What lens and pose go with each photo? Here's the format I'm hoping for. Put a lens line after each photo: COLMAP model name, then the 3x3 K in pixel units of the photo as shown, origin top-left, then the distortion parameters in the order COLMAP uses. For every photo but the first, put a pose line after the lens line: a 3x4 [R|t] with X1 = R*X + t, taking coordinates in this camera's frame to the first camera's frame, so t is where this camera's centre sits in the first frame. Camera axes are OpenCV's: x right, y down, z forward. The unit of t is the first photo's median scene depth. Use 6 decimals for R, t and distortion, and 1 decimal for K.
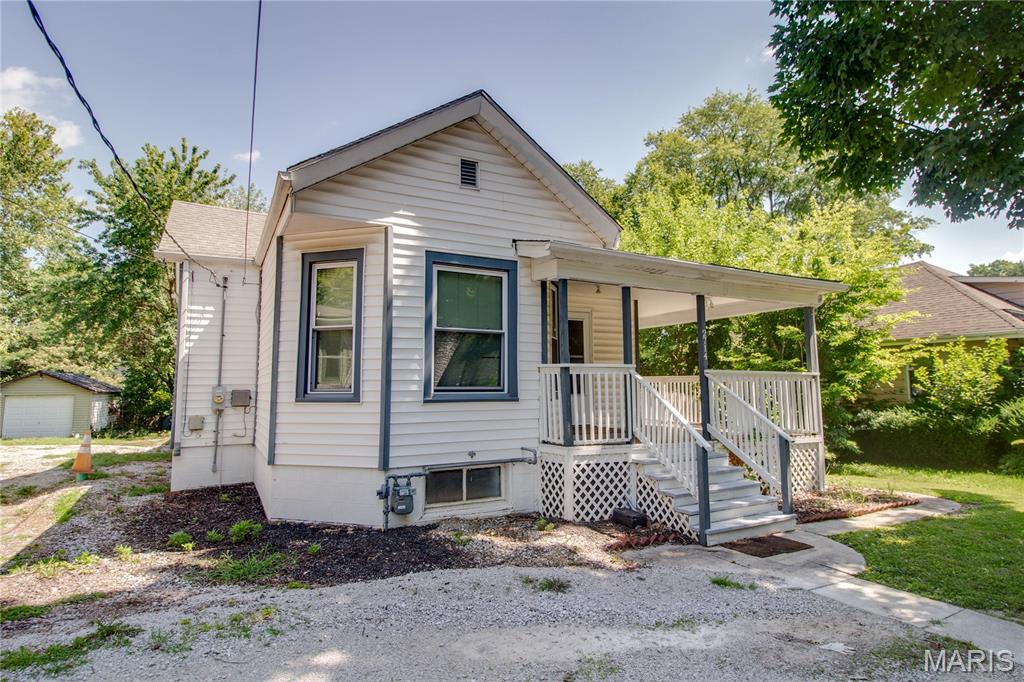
lens RADIAL K [[540.3, 0, 511.4], [0, 540.3, 325.1], [0, 0, 1]] dist [-0.005000, -0.001839]
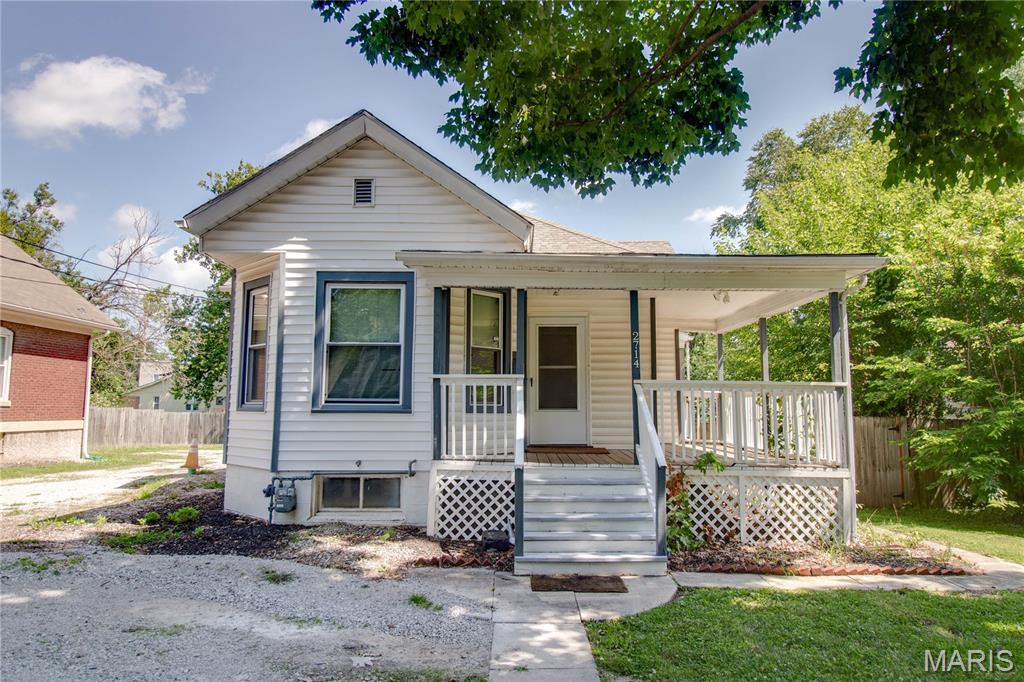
lens RADIAL K [[624.8, 0, 530.9], [0, 624.8, 342.3], [0, 0, 1]] dist [0.000594, -0.000205]
pose [[0.891863, -0.039806, -0.450551, 0.770441], [0.043068, 0.999068, -0.003014, 0.024546], [0.450251, -0.016716, 0.892746, 0.080096]]
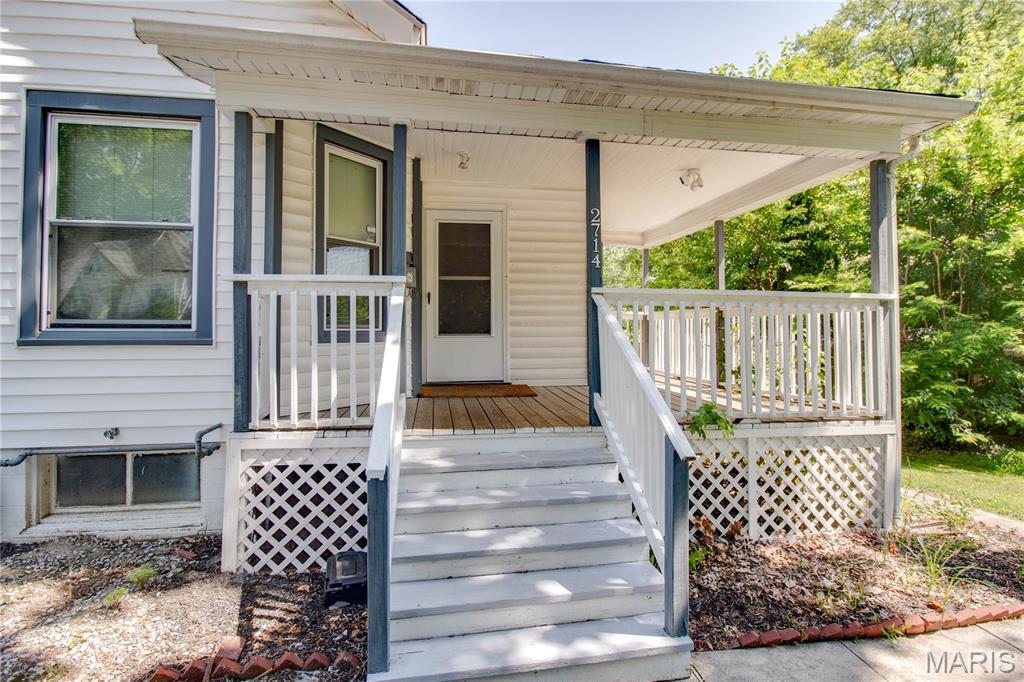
lens RADIAL K [[493.8, 0, 522.0], [0, 493.8, 319.1], [0, 0, 1]] dist [0.000687, -0.012993]
pose [[0.952762, -0.003765, -0.303693, 0.514017], [0.031190, 0.995849, 0.085504, 0.083051], [0.302111, -0.090937, 0.948925, 0.636134]]
